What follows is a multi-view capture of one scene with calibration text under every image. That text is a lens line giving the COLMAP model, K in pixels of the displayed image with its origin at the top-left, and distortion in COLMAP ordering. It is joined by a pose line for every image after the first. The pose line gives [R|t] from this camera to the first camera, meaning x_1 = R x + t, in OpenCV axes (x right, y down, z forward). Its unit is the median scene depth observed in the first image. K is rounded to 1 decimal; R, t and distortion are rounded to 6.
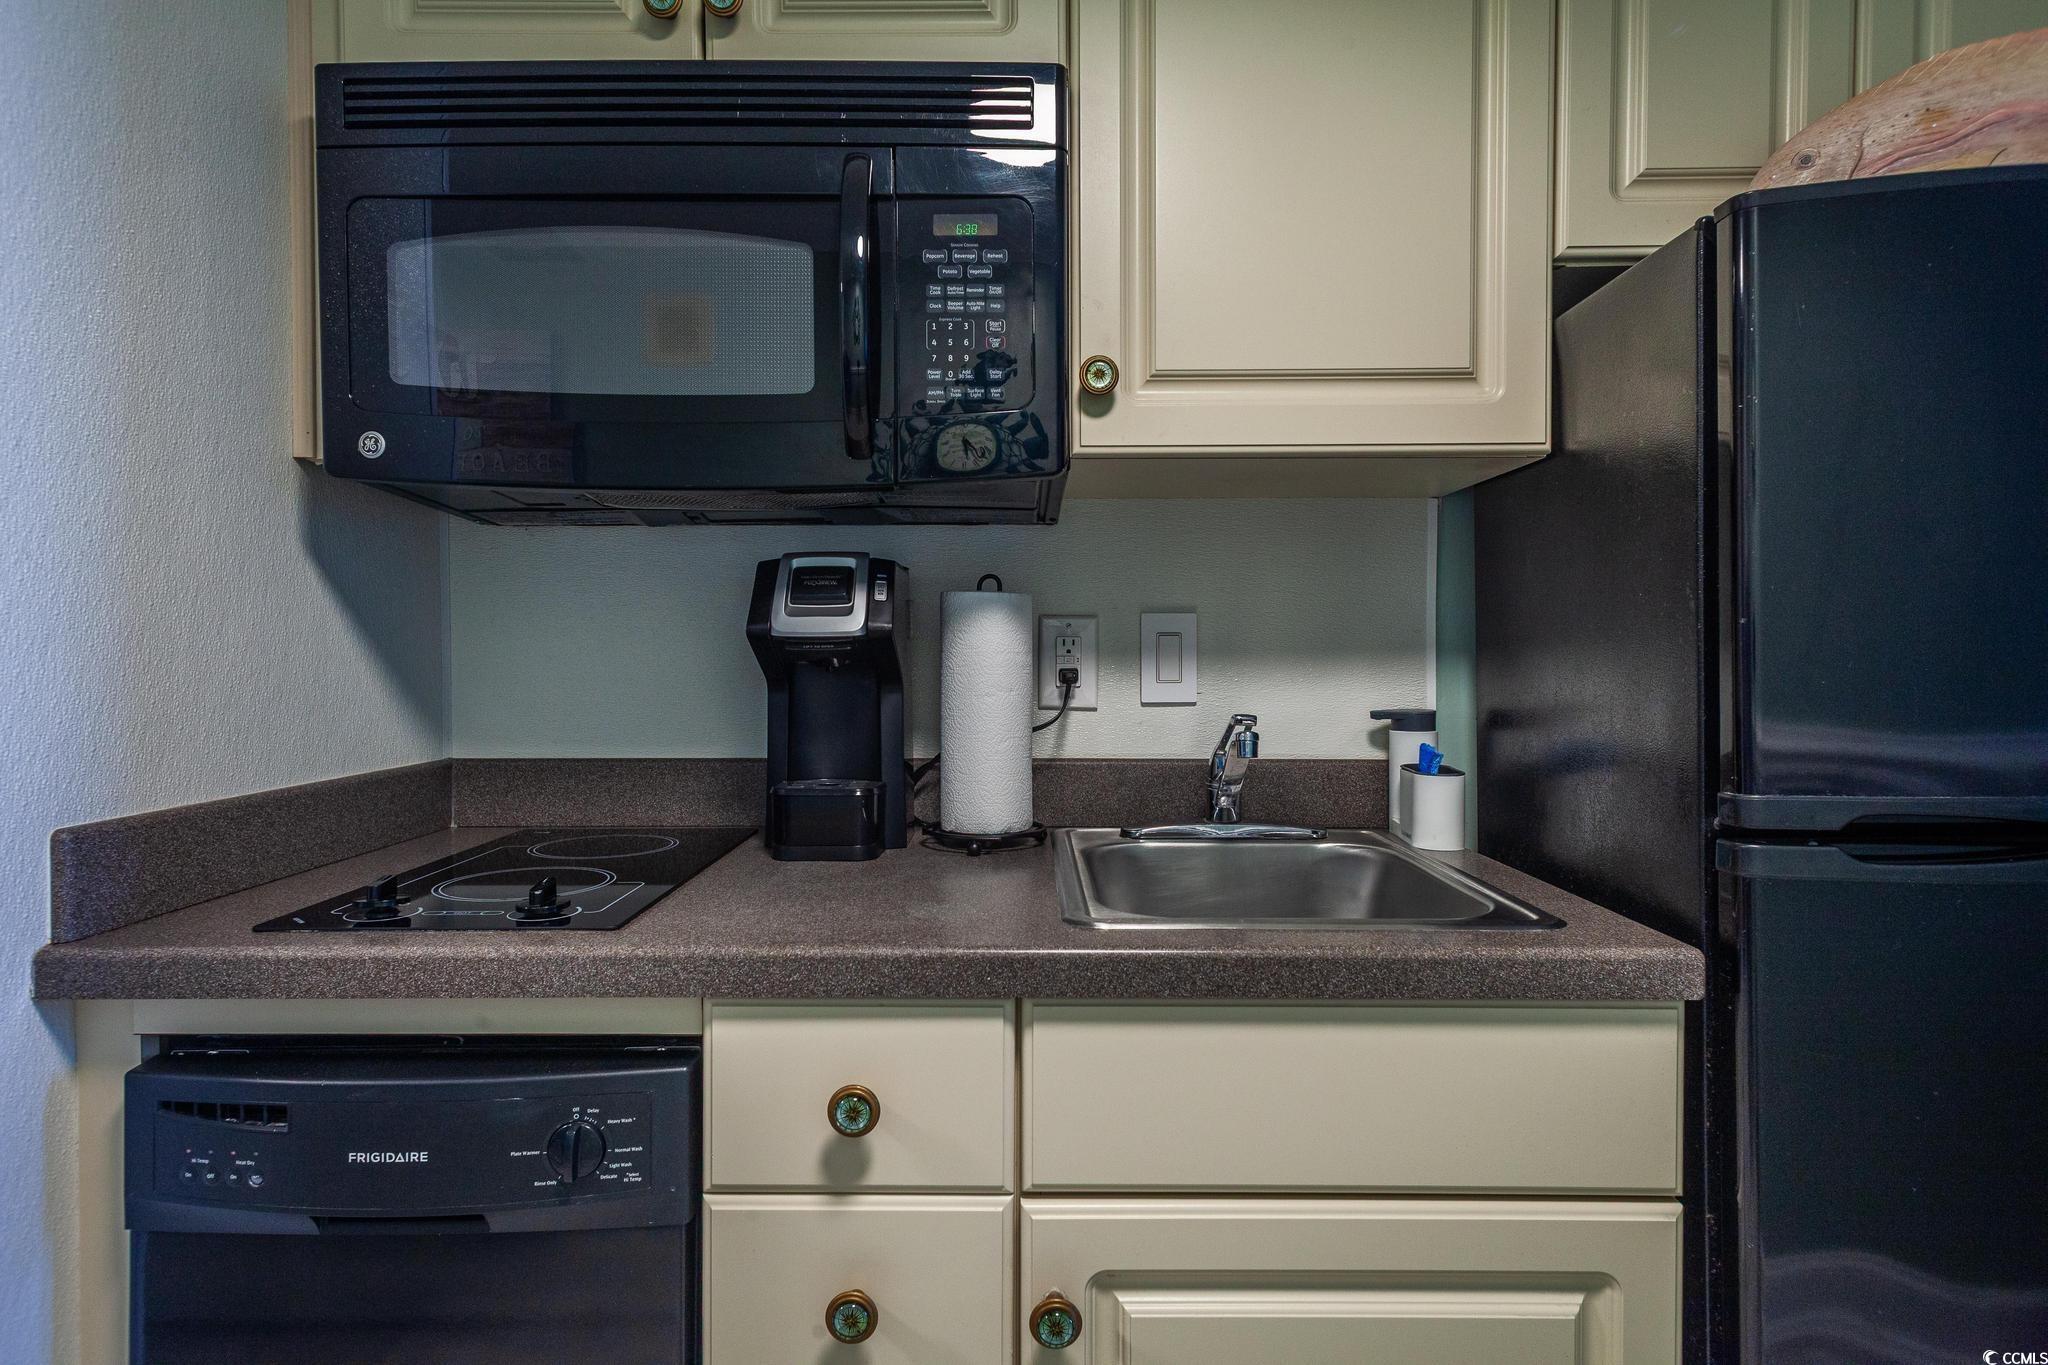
lens RADIAL K [[1161.5, 0, 1024.0], [0, 1161.5, 682.5], [0, 0, 1]] dist [0.012548, 0.000008]
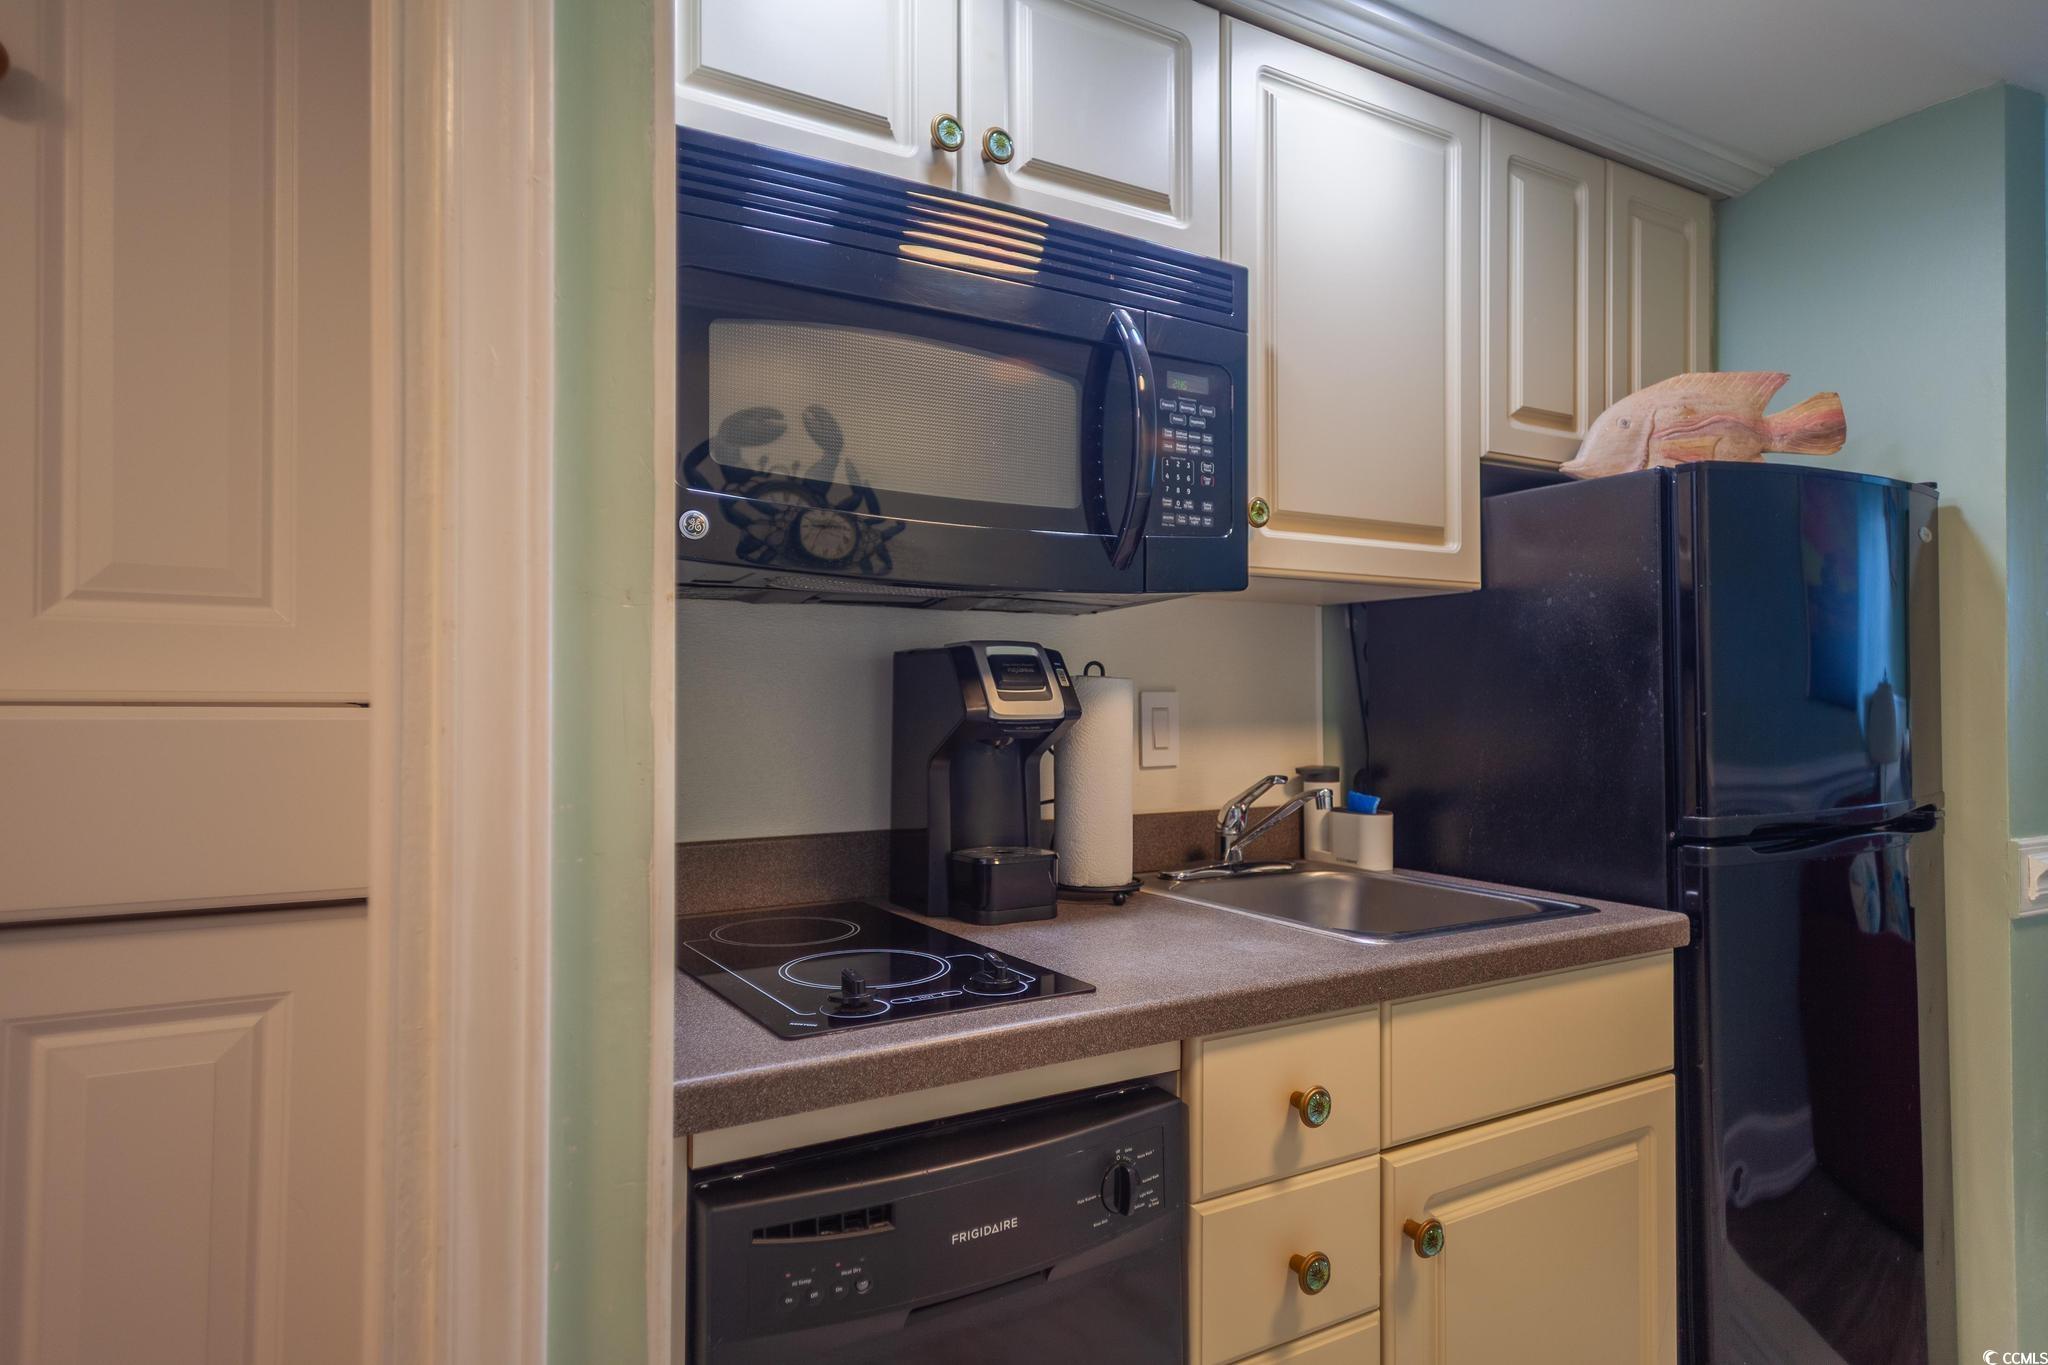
lens RADIAL K [[1148.7, 0, 1025.5], [0, 1148.7, 696.5], [0, 0, 1]] dist [0.017880, 0.000326]
pose [[0.857586, 0.002001, 0.514337, -0.816097], [0.012545, 0.999614, -0.024806, -0.036834], [-0.514188, 0.027726, 0.857229, 0.062122]]
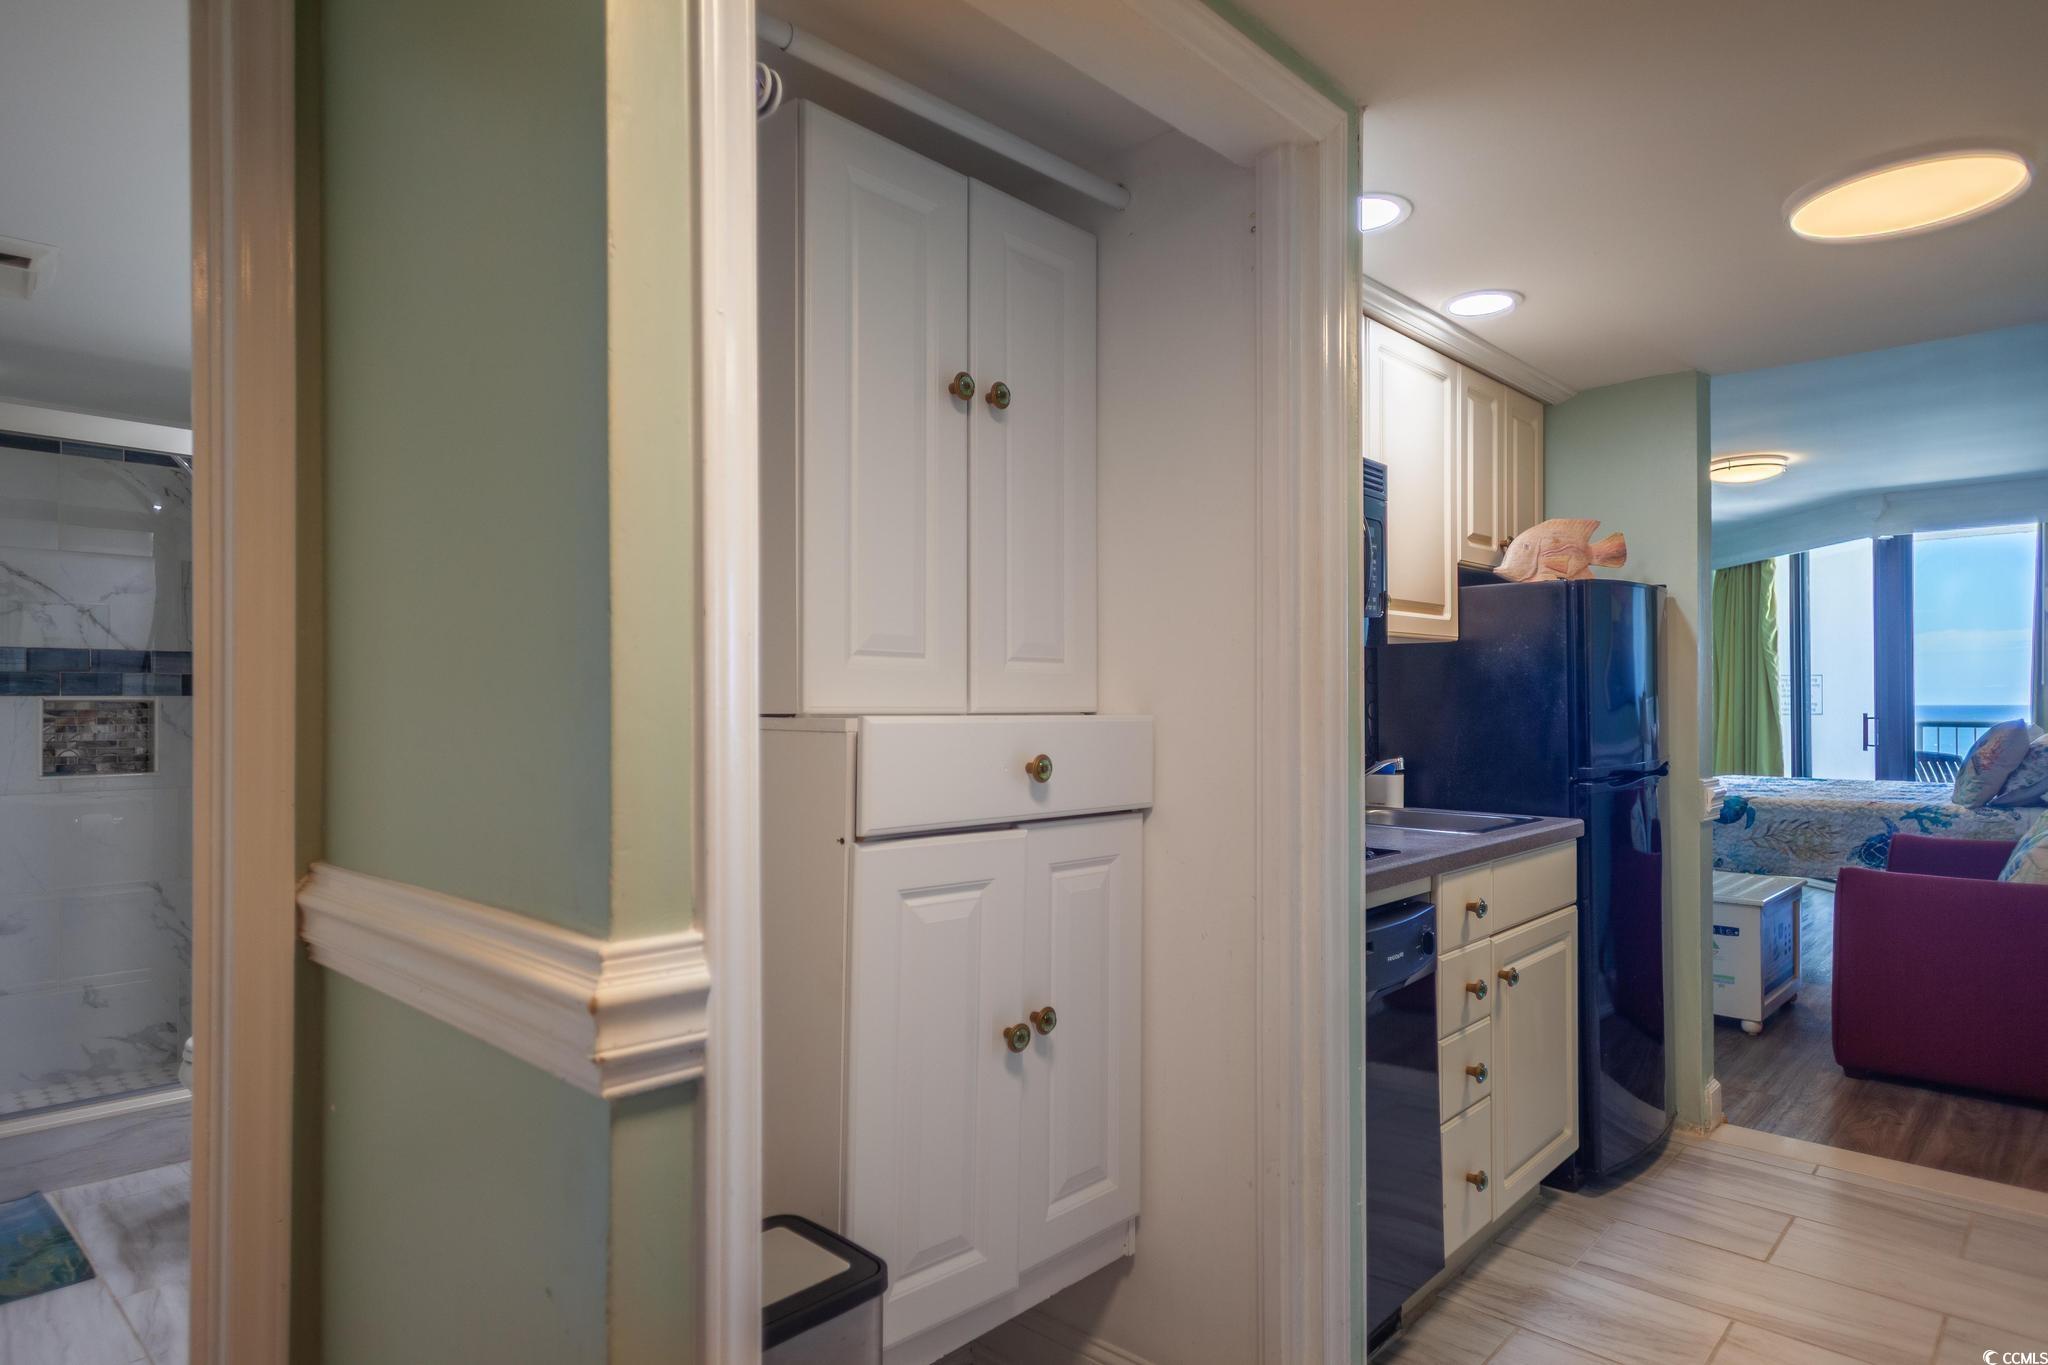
lens RADIAL K [[1160.6, 0, 1028.8], [0, 1160.6, 702.8], [0, 0, 1]] dist [0.017347, 0.000861]
pose [[0.674316, -0.003896, 0.738432, -2.087619], [0.018766, 0.999754, -0.011862, -0.054623], [-0.738204, 0.021856, 0.674223, -0.001139]]
